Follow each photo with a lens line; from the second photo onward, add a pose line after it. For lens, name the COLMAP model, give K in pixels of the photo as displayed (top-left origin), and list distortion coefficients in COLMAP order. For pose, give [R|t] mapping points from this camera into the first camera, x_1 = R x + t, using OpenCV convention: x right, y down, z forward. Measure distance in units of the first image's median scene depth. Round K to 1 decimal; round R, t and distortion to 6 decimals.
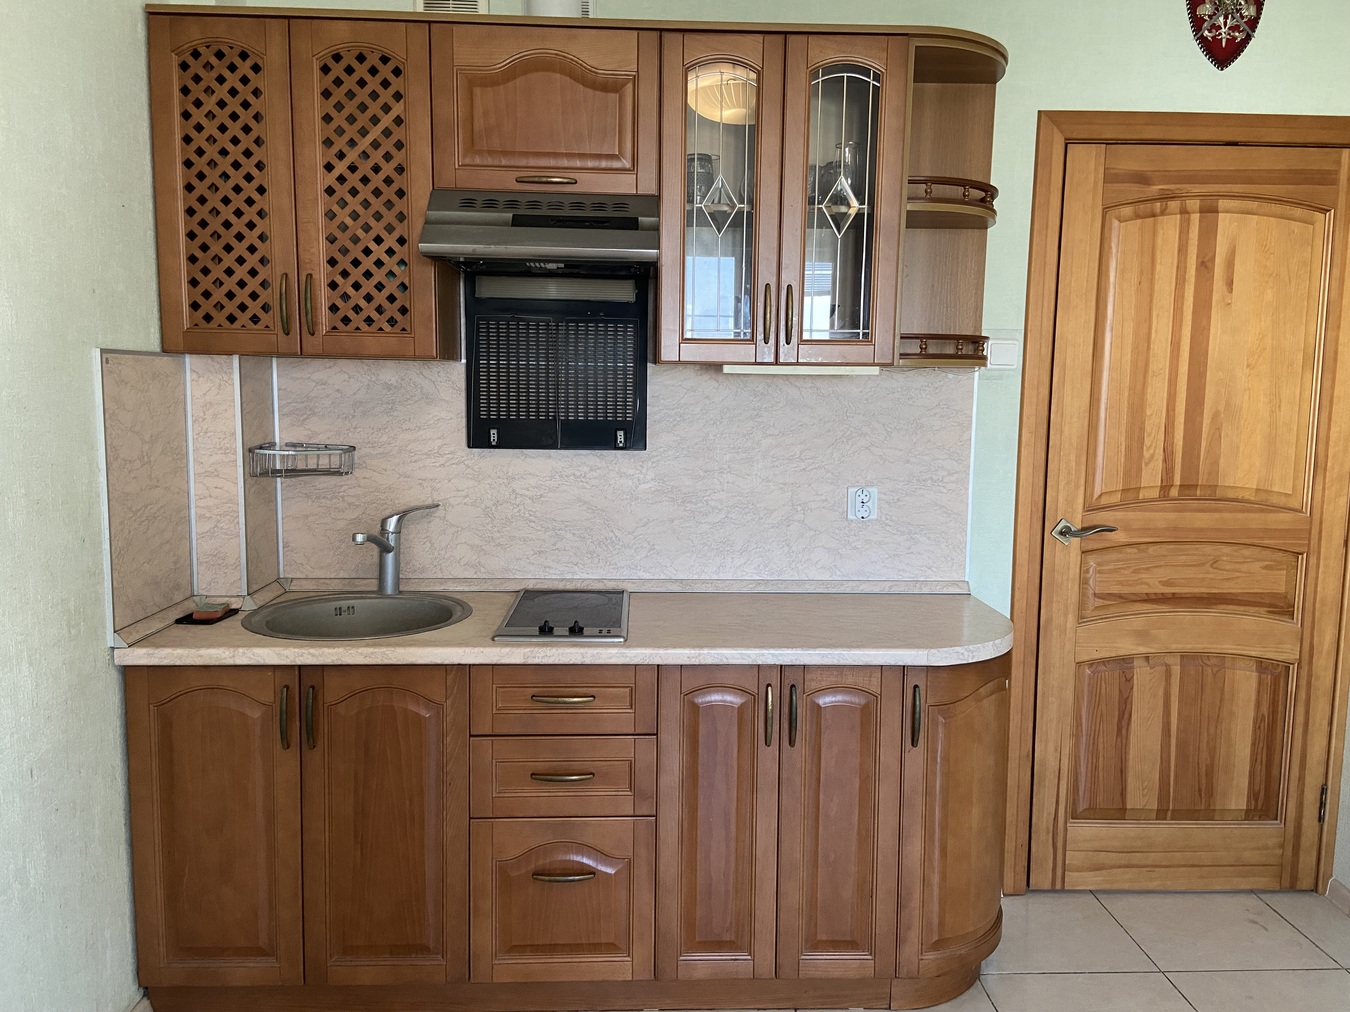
lens RADIAL K [[1008.7, 0, 676.3], [0, 1008.7, 509.1], [0, 0, 1]] dist [0.065855, -0.030957]
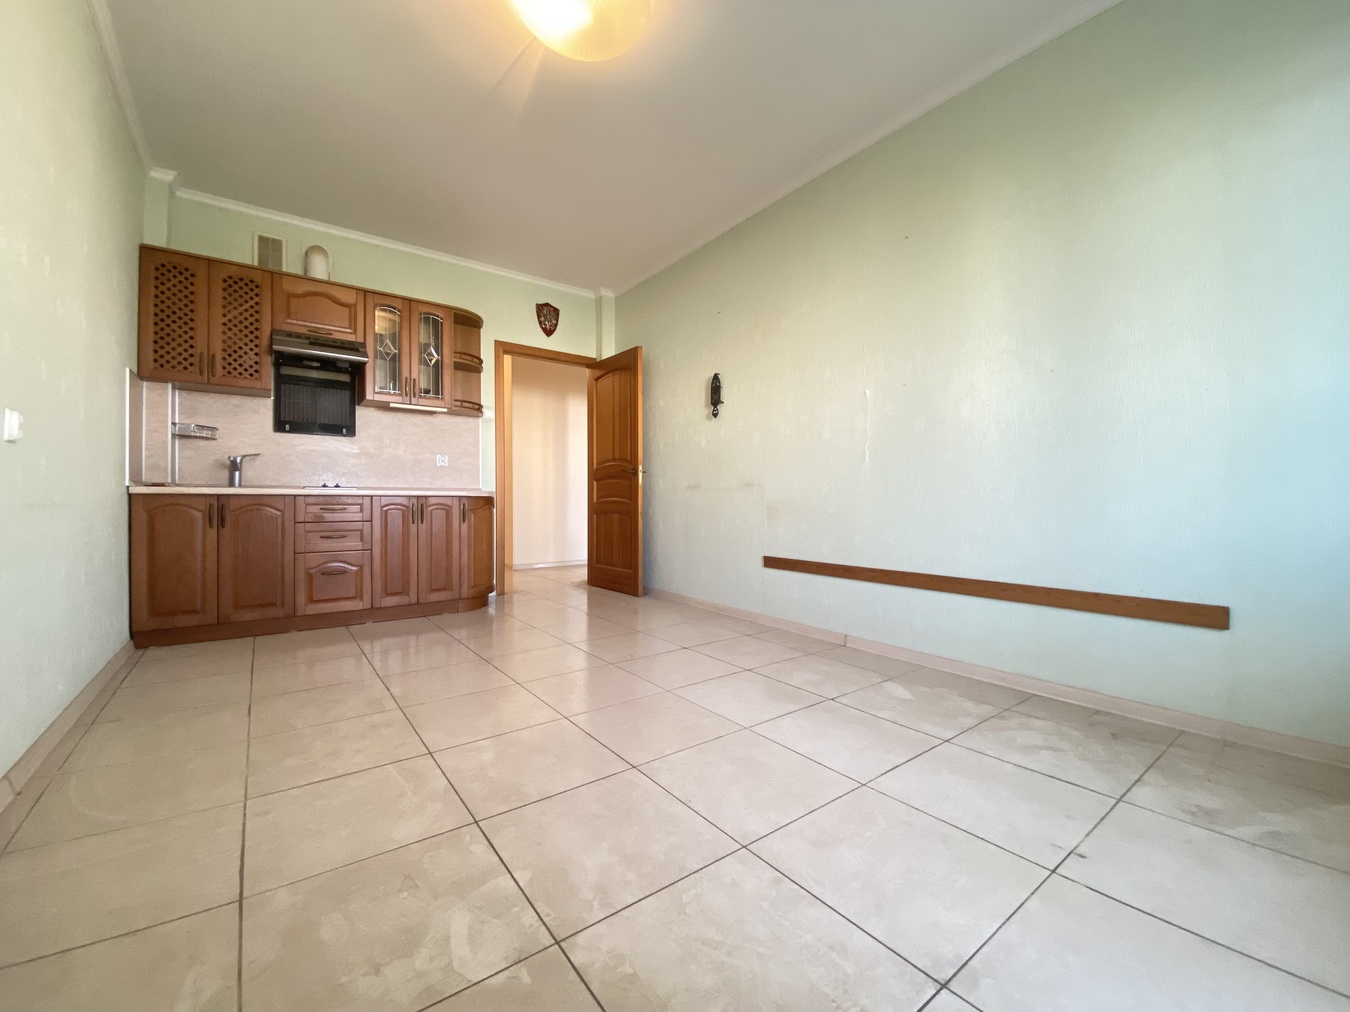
lens RADIAL K [[544.8, 0, 680.6], [0, 544.8, 506.8], [0, 0, 1]] dist [-0.019975, -0.000982]
pose [[0.818103, -0.015897, 0.574852, -0.175409], [0.076868, 0.993670, -0.081916, 0.358015], [-0.569912, 0.111204, 0.814146, -0.738140]]
